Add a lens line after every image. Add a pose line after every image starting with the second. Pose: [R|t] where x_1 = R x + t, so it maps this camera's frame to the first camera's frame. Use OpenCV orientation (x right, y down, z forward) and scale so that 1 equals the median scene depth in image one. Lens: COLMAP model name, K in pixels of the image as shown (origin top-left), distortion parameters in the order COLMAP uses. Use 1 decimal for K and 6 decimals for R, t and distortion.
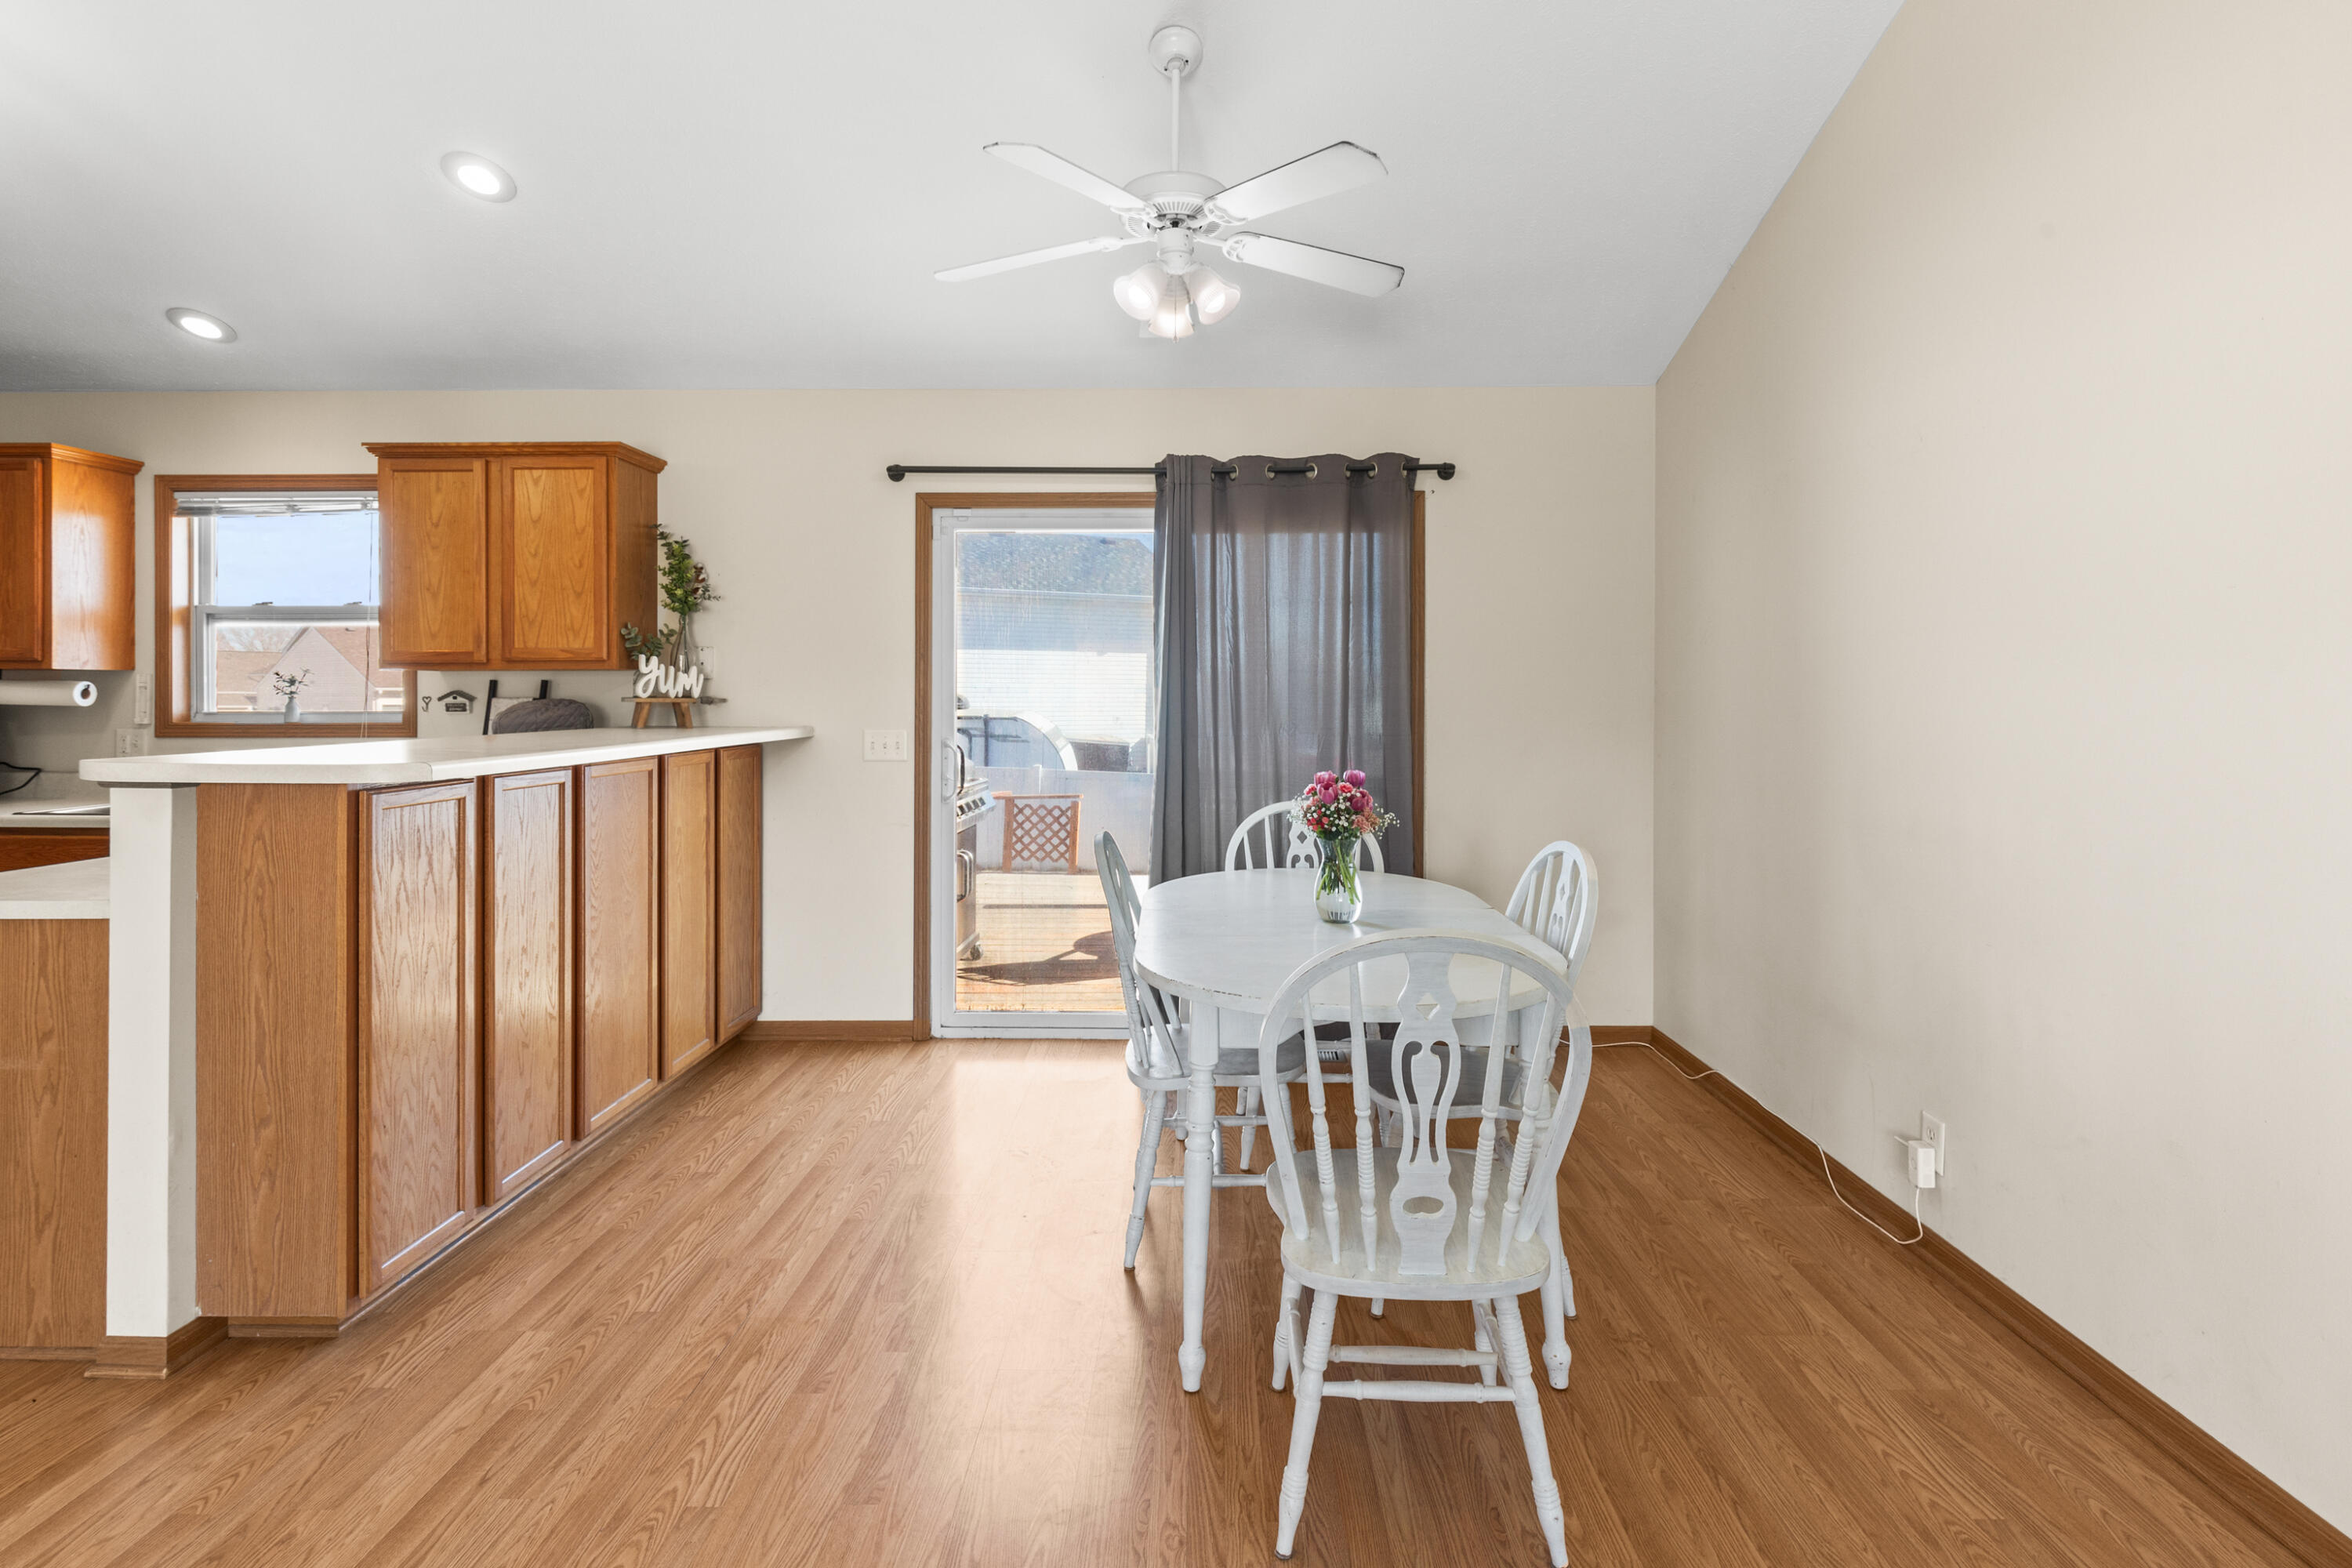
lens RADIAL K [[1111.2, 0, 1186.6], [0, 1111.2, 693.6], [0, 0, 1]] dist [0.005136, 0.000854]
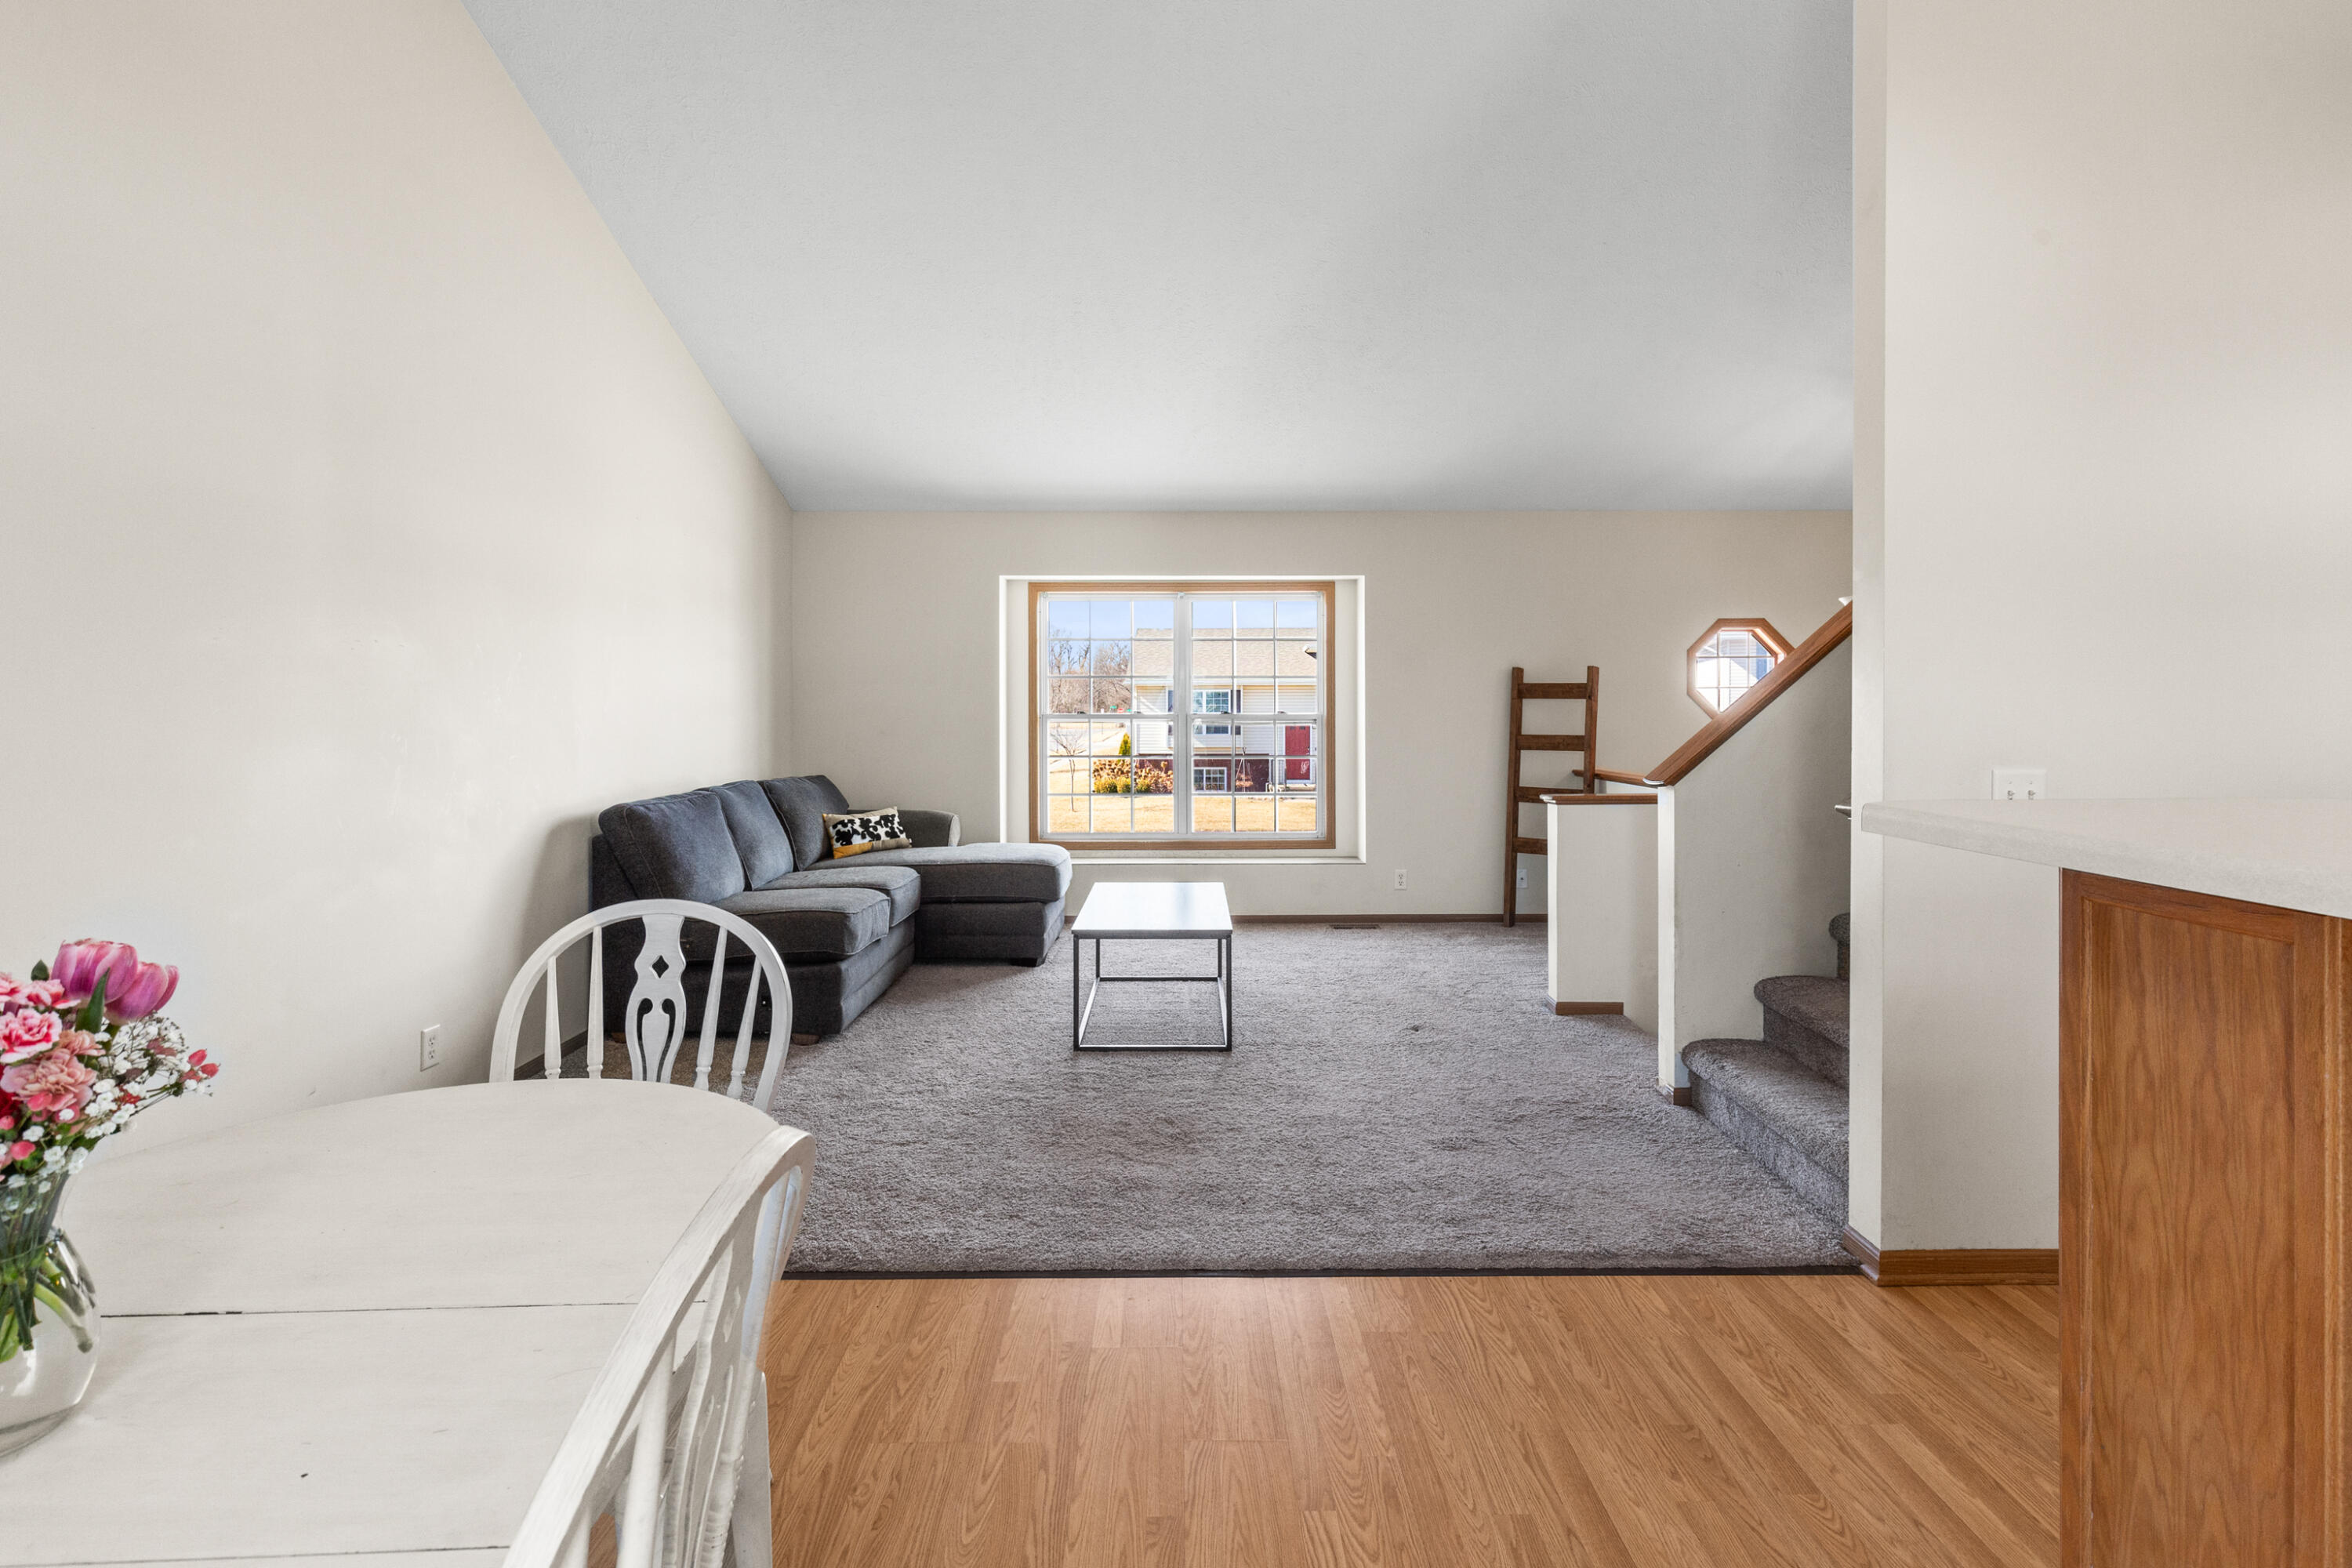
lens RADIAL K [[1079.2, 0, 1187.5], [0, 1079.2, 711.2], [0, 0, 1]] dist [0.000532, 0.000003]
pose [[-0.999447, 0.000703, -0.033254, -0.126099], [0.000554, 0.999990, 0.004480, -0.000104], [0.033257, 0.004459, -0.999437, 0.882660]]
